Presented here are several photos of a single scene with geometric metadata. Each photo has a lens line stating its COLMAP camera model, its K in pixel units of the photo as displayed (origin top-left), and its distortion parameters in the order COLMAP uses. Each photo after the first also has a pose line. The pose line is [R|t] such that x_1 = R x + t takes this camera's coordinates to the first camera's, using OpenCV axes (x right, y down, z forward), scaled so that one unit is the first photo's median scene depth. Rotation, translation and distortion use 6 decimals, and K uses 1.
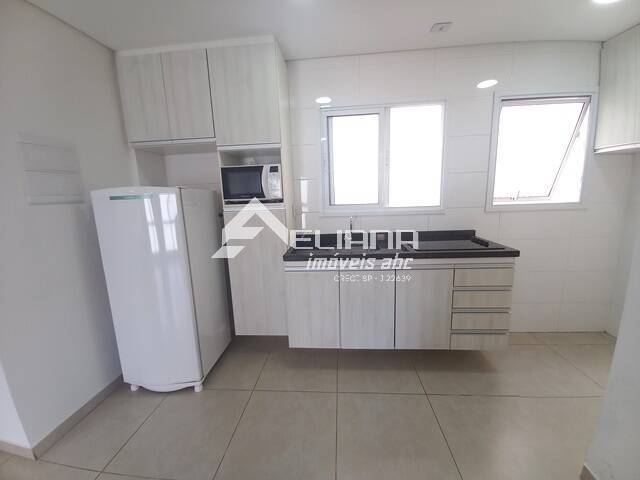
lens RADIAL K [[253.7, 0, 318.8], [0, 253.7, 243.2], [0, 0, 1]] dist [0.024963, -0.019077]
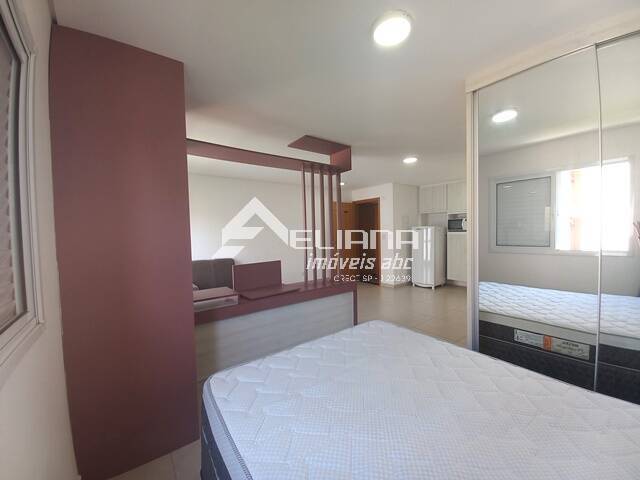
lens RADIAL K [[253.7, 0, 318.8], [0, 253.7, 243.2], [0, 0, 1]] dist [0.024963, -0.019077]
pose [[0.669175, 0.046295, -0.741661, 0.832400], [-0.133759, 0.989260, -0.058935, 0.355342], [0.730968, 0.138641, 0.668180, -2.061488]]
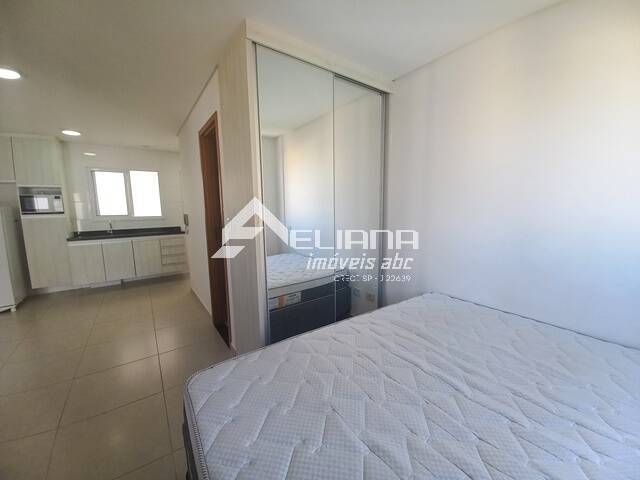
lens RADIAL K [[253.7, 0, 318.8], [0, 253.7, 243.2], [0, 0, 1]] dist [0.024963, -0.019077]
pose [[0.769635, -0.064009, 0.635267, 0.109944], [0.105248, 0.994070, -0.027348, 0.335065], [-0.629750, 0.087909, 0.771808, -1.782559]]
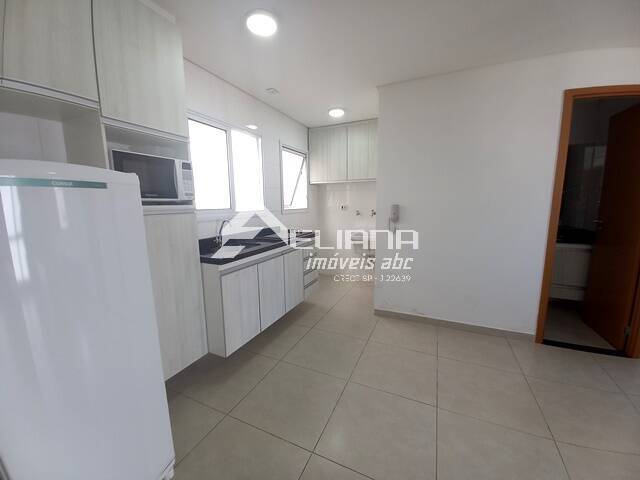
lens RADIAL K [[259.6, 0, 320.0], [0, 259.6, 240.0], [0, 0, 1]] dist [-0.000577, 0.000065]
pose [[0.339134, -0.101727, 0.935222, -0.849334], [0.166380, 0.984950, 0.046803, -0.003275], [-0.925908, 0.139730, 0.350955, 0.280391]]
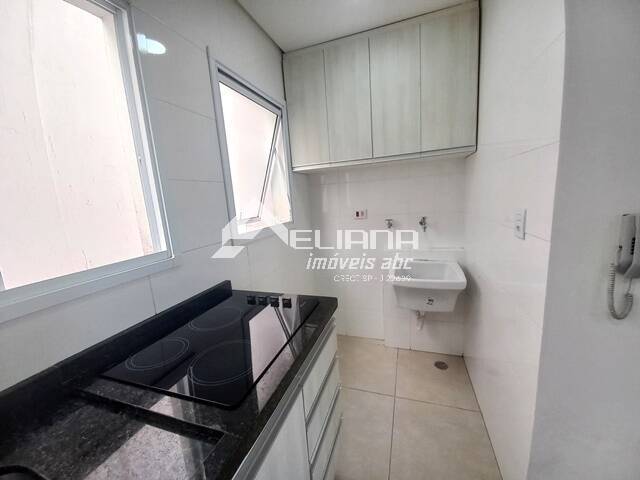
lens RADIAL K [[253.7, 0, 318.8], [0, 253.7, 243.2], [0, 0, 1]] dist [0.024963, -0.019077]
pose [[0.259342, -0.149237, 0.954186, 0.135756], [0.234850, 0.968078, 0.087579, -0.152406], [-0.936796, 0.201377, 0.286112, 0.698665]]
